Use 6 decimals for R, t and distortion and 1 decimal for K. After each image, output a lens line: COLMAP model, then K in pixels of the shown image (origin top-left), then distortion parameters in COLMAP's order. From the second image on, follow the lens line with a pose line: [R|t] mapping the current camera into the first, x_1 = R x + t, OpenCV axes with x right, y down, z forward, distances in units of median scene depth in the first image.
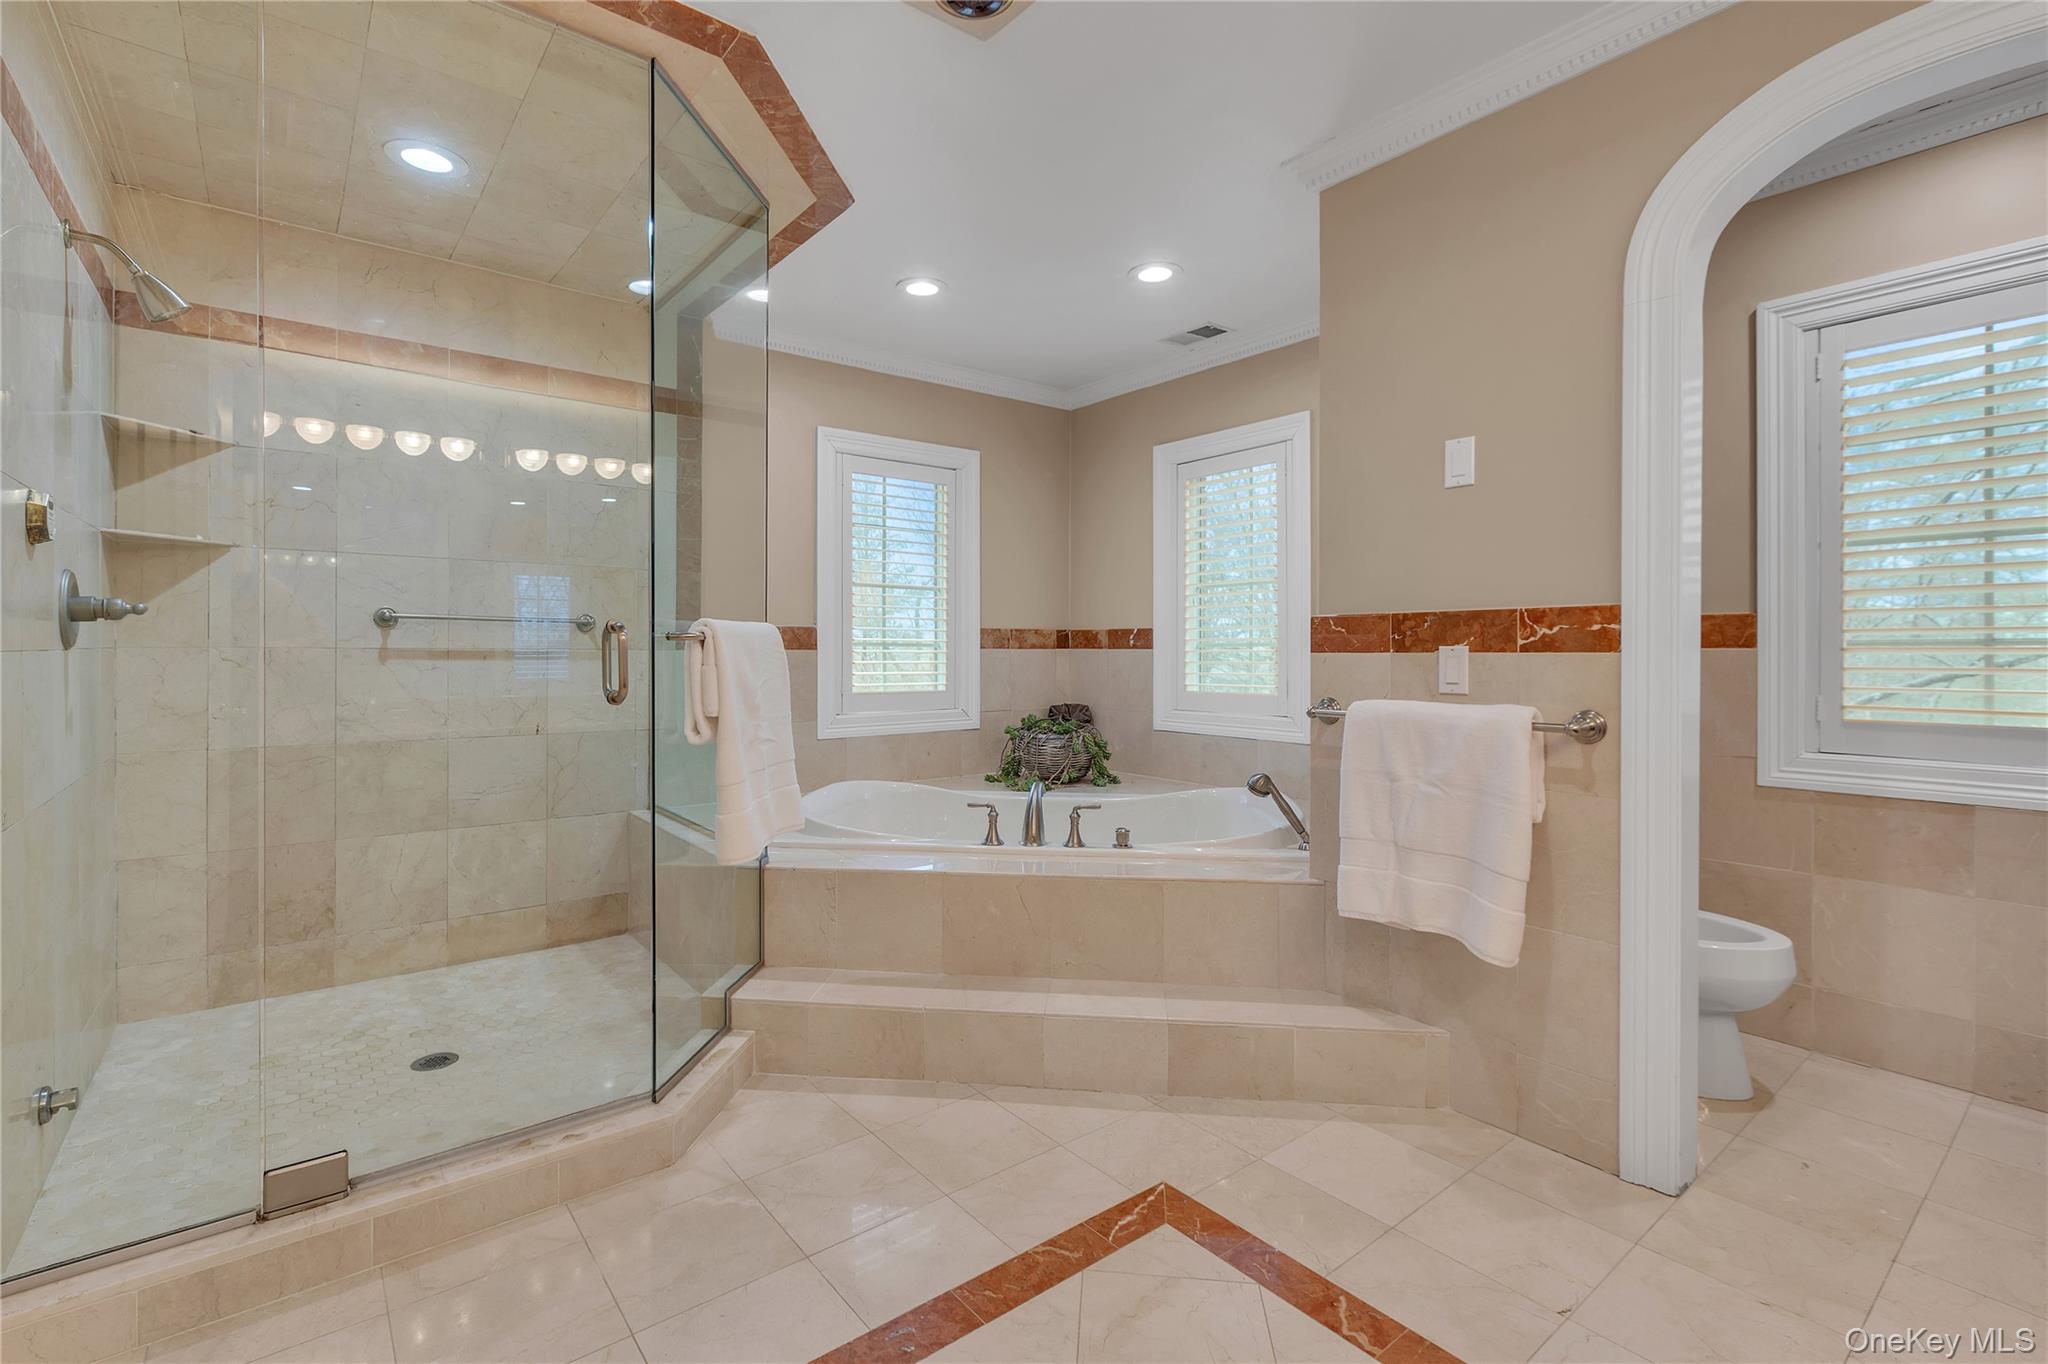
lens RADIAL K [[935.5, 0, 995.2], [0, 935.5, 651.7], [0, 0, 1]] dist [0.002971, 0.000782]
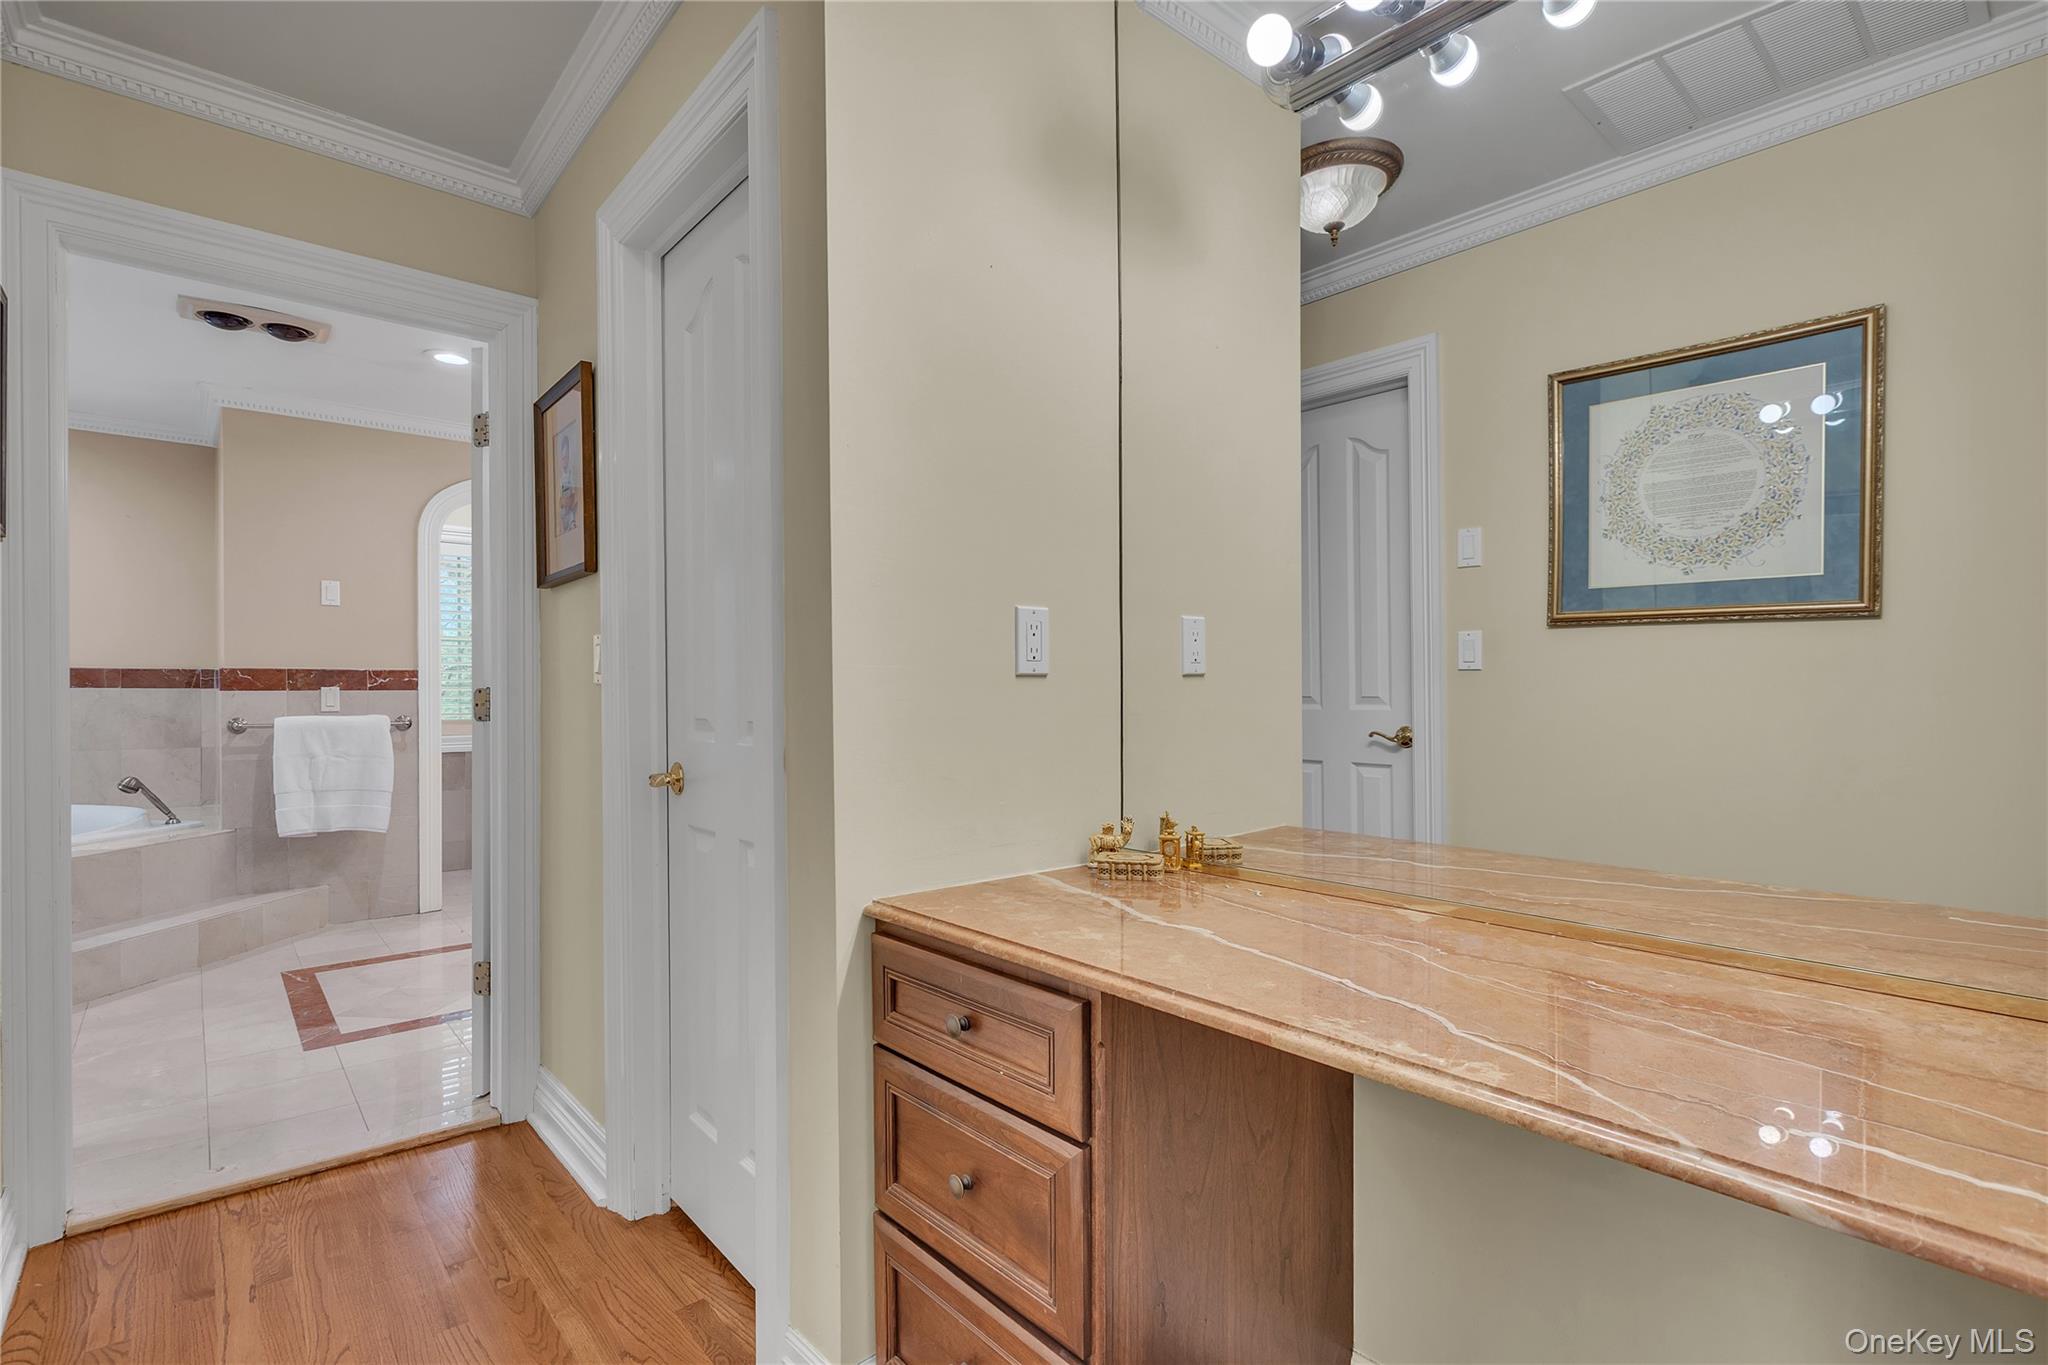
lens RADIAL K [[935.5, 0, 1009.3], [0, 935.5, 699.0], [0, 0, 1]] dist [0.002971, 0.000782]
pose [[-0.060916, -0.010847, 0.998084, -1.575529], [-0.002626, 0.999939, 0.010707, -0.006225], [-0.998139, -0.001968, -0.060941, -0.299270]]
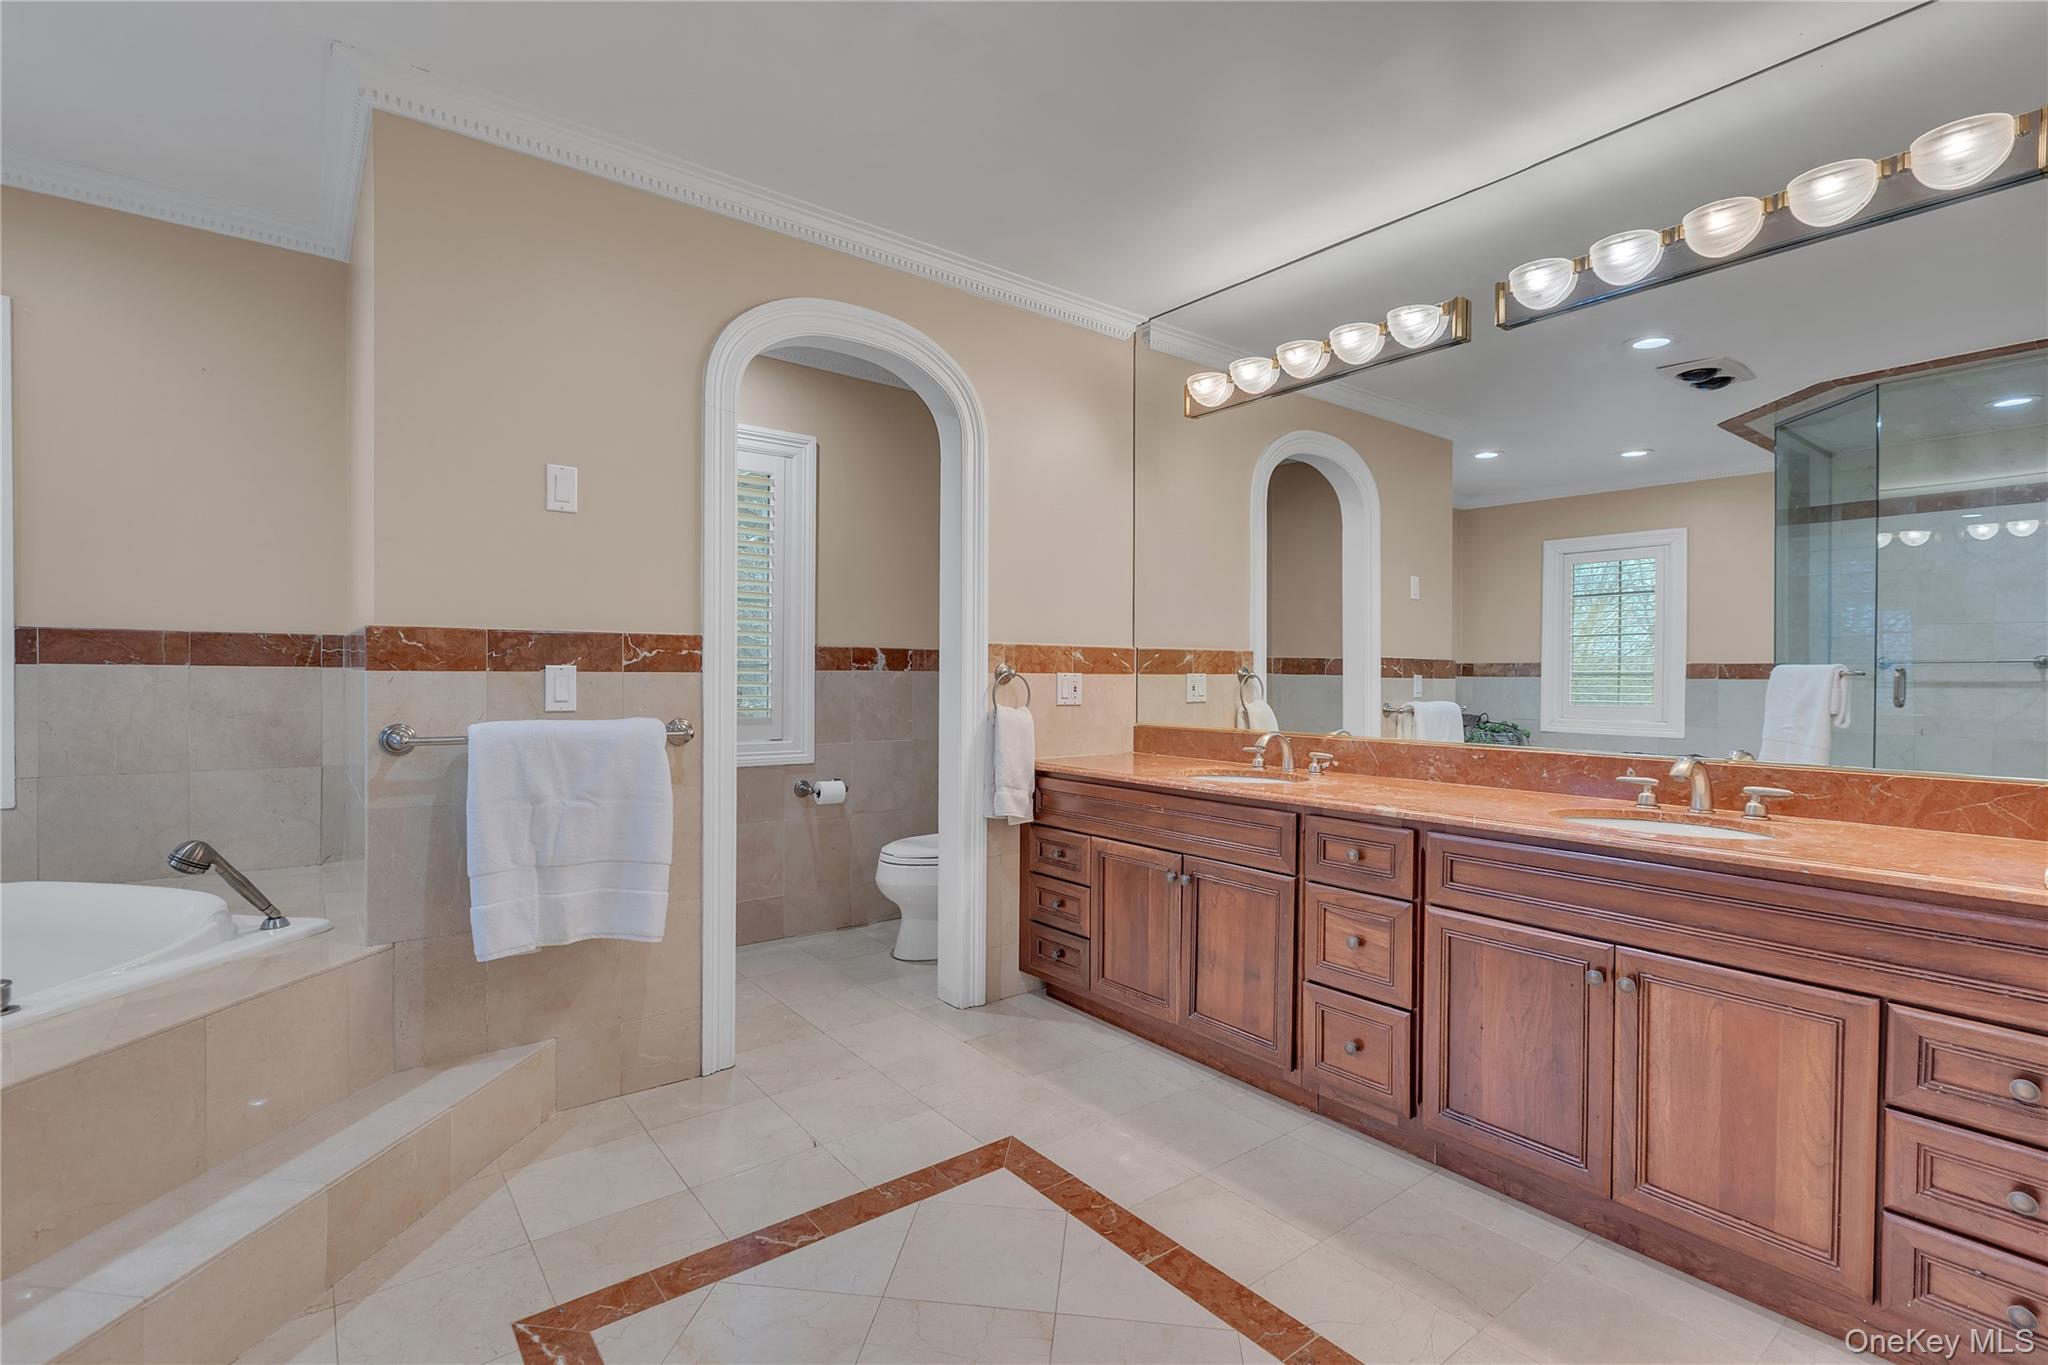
lens RADIAL K [[935.5, 0, 1036.5], [0, 935.5, 683.3], [0, 0, 1]] dist [0.002971, 0.000782]
pose [[-0.014968, -0.008835, 0.999849, -0.563893], [-0.008640, 0.999925, 0.008706, 0.000286], [-0.999851, -0.008508, -0.015043, 0.499139]]
